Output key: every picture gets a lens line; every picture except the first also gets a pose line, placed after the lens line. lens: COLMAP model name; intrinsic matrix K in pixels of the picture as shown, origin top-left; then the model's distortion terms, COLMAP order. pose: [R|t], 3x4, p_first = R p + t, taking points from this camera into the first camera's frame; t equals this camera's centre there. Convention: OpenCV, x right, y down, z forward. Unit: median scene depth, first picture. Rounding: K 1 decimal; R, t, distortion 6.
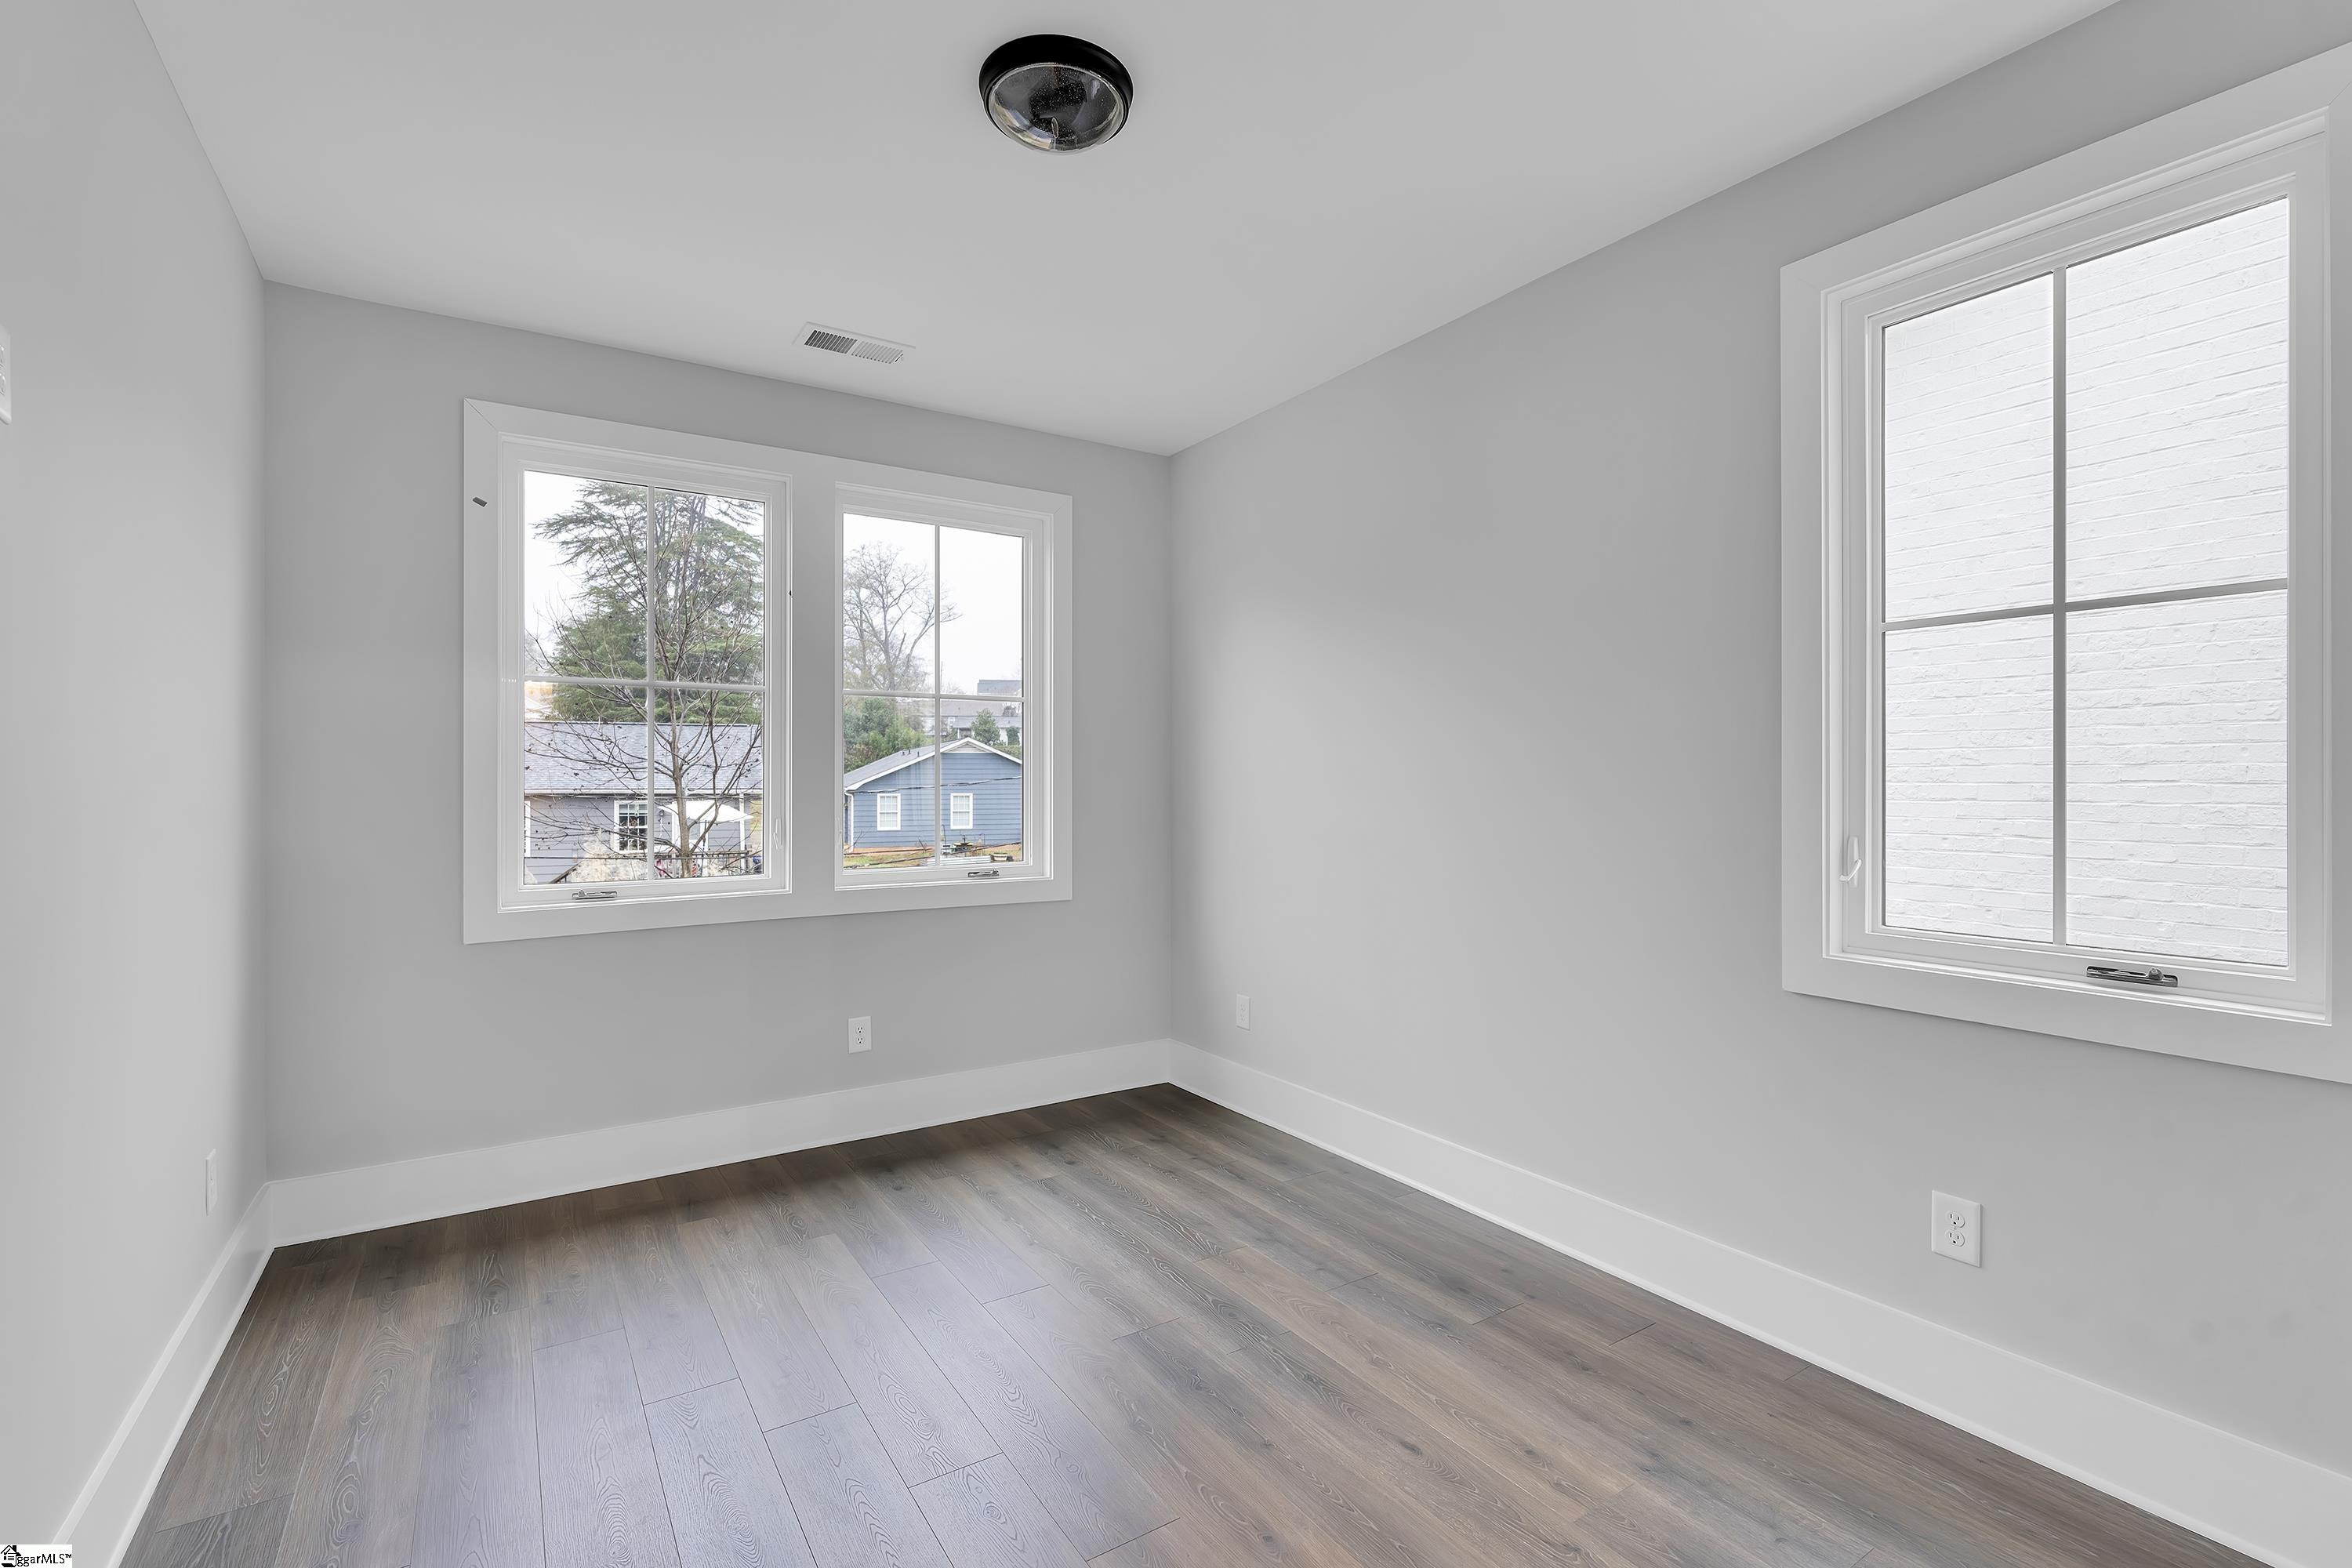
lens RADIAL K [[1046.5, 0, 1198.6], [0, 1046.5, 774.6], [0, 0, 1]] dist [0.001329, -0.000074]
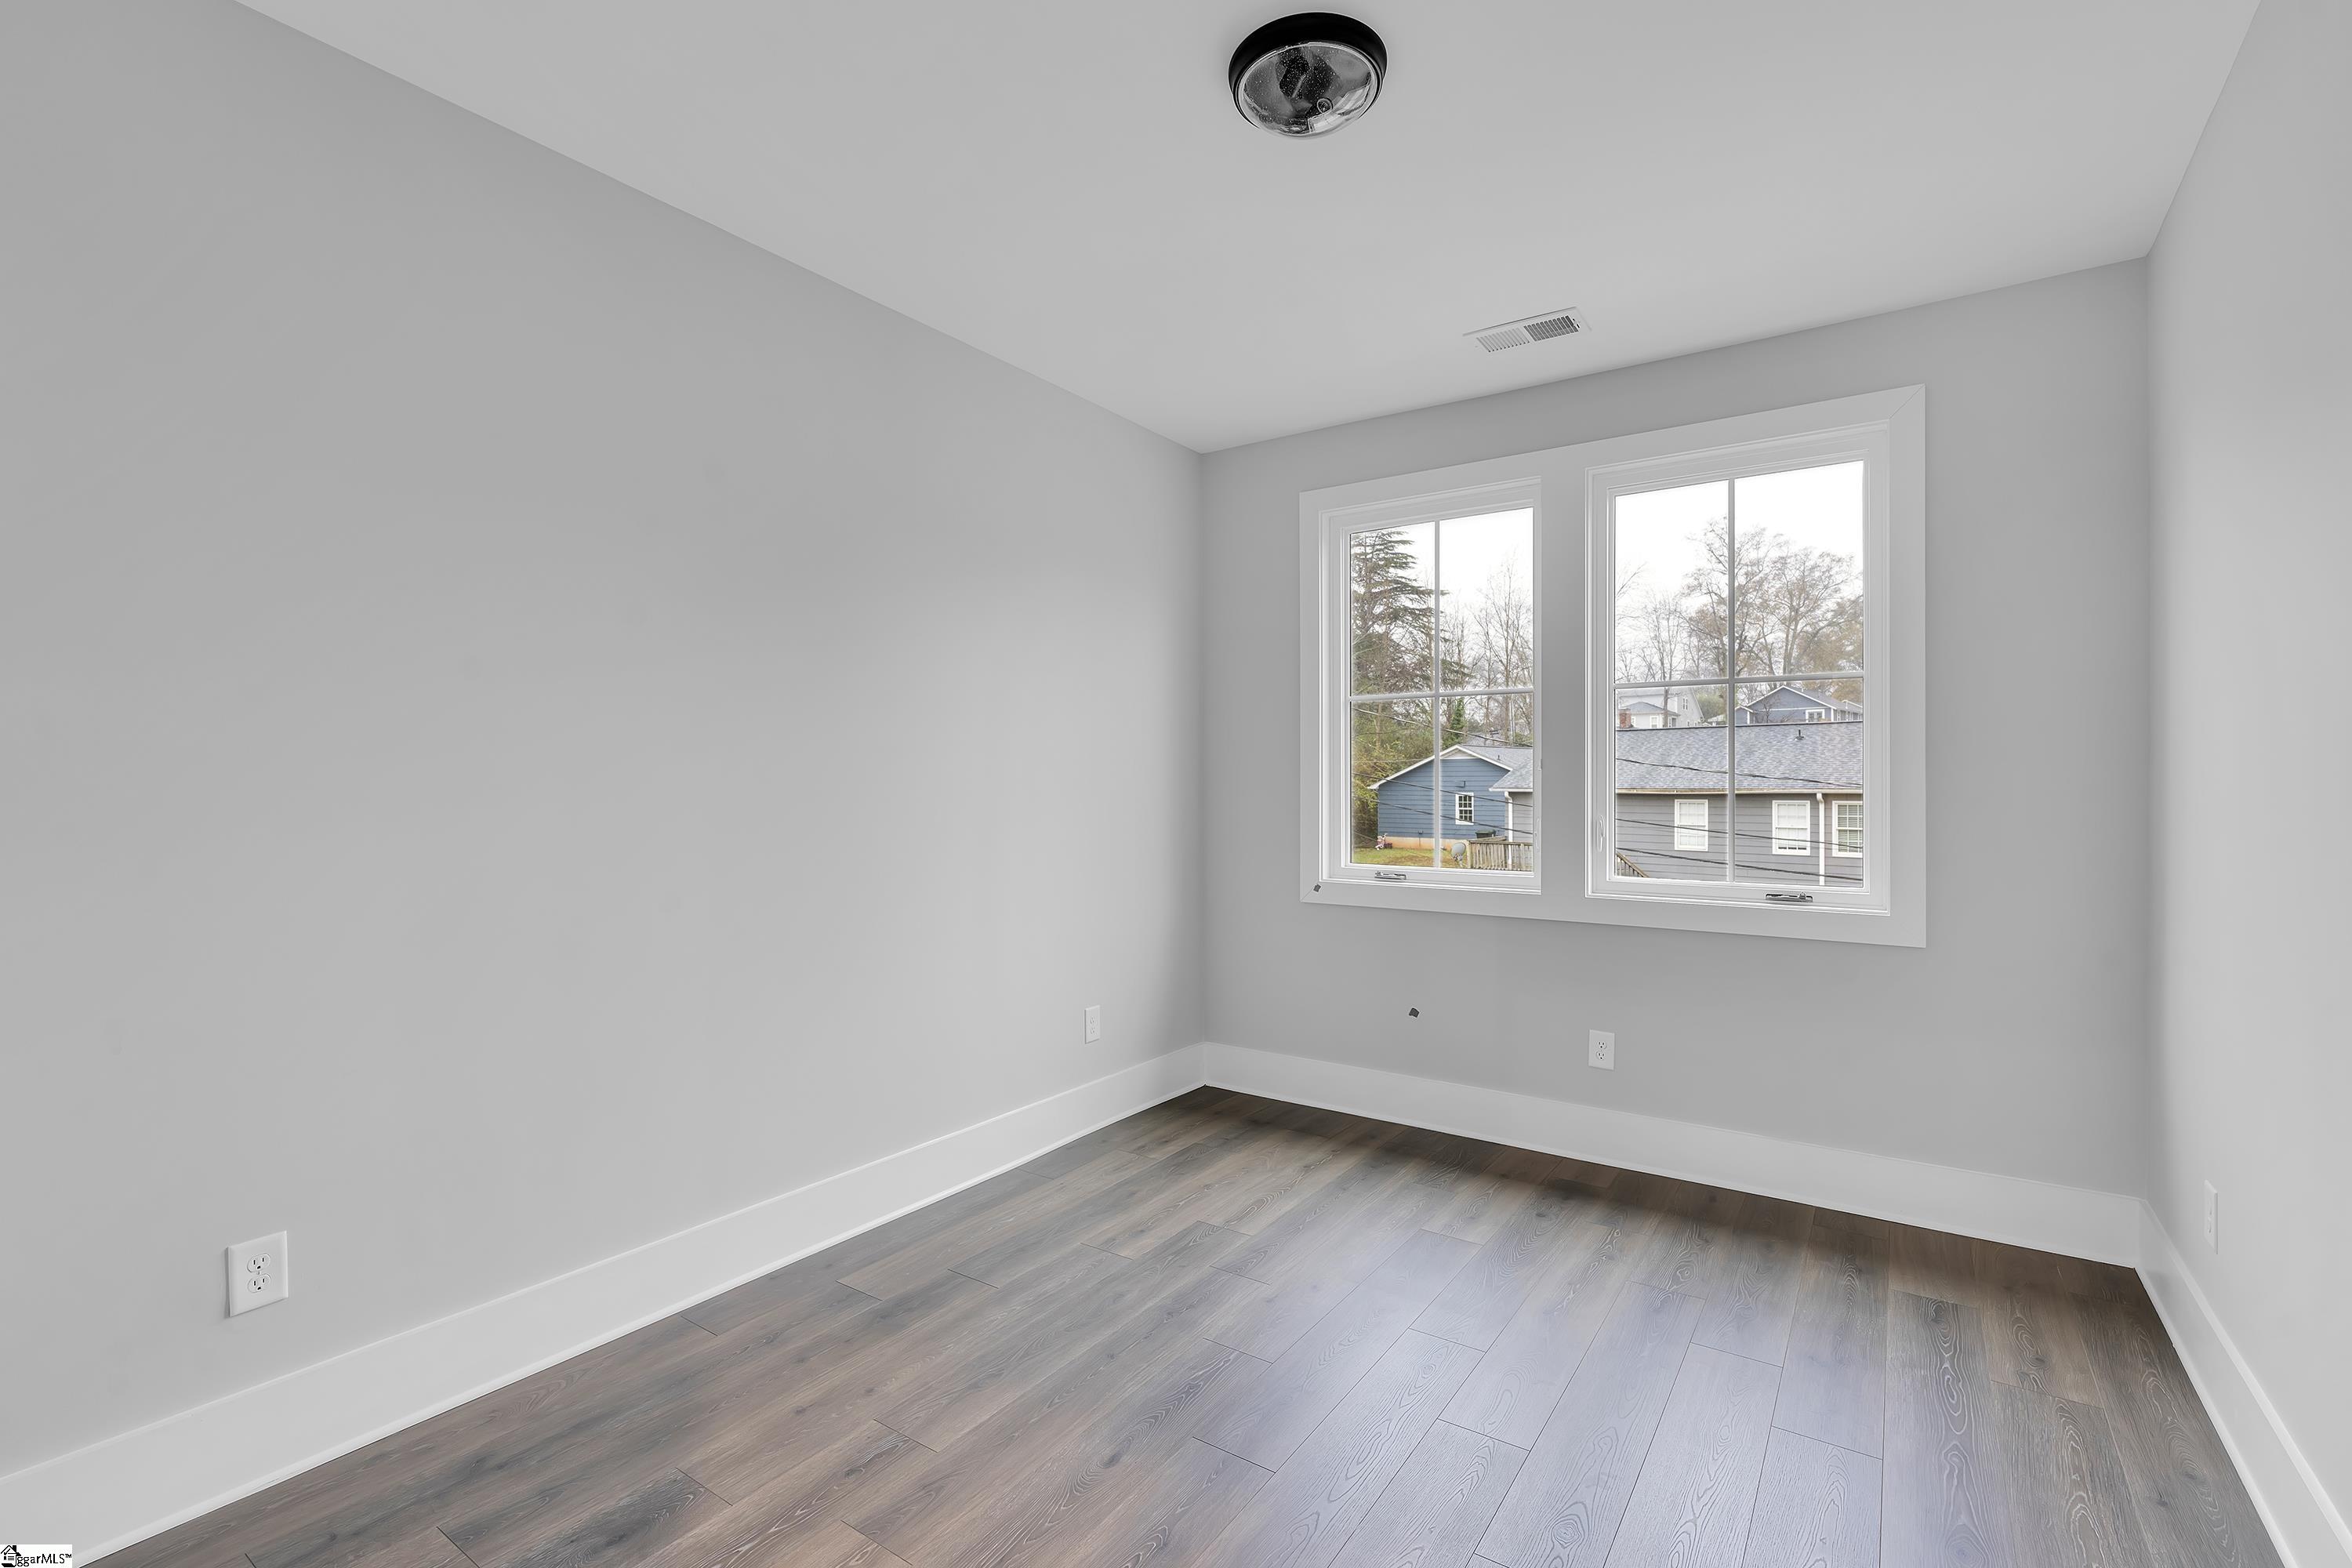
lens RADIAL K [[1046.5, 0, 1199.9], [0, 1046.5, 792.9], [0, 0, 1]] dist [0.001329, -0.000074]
pose [[0.385588, 0.013986, -0.922565, 0.403892], [0.003599, 0.999855, 0.016662, -0.000833], [0.922664, -0.009745, 0.385481, 0.302917]]
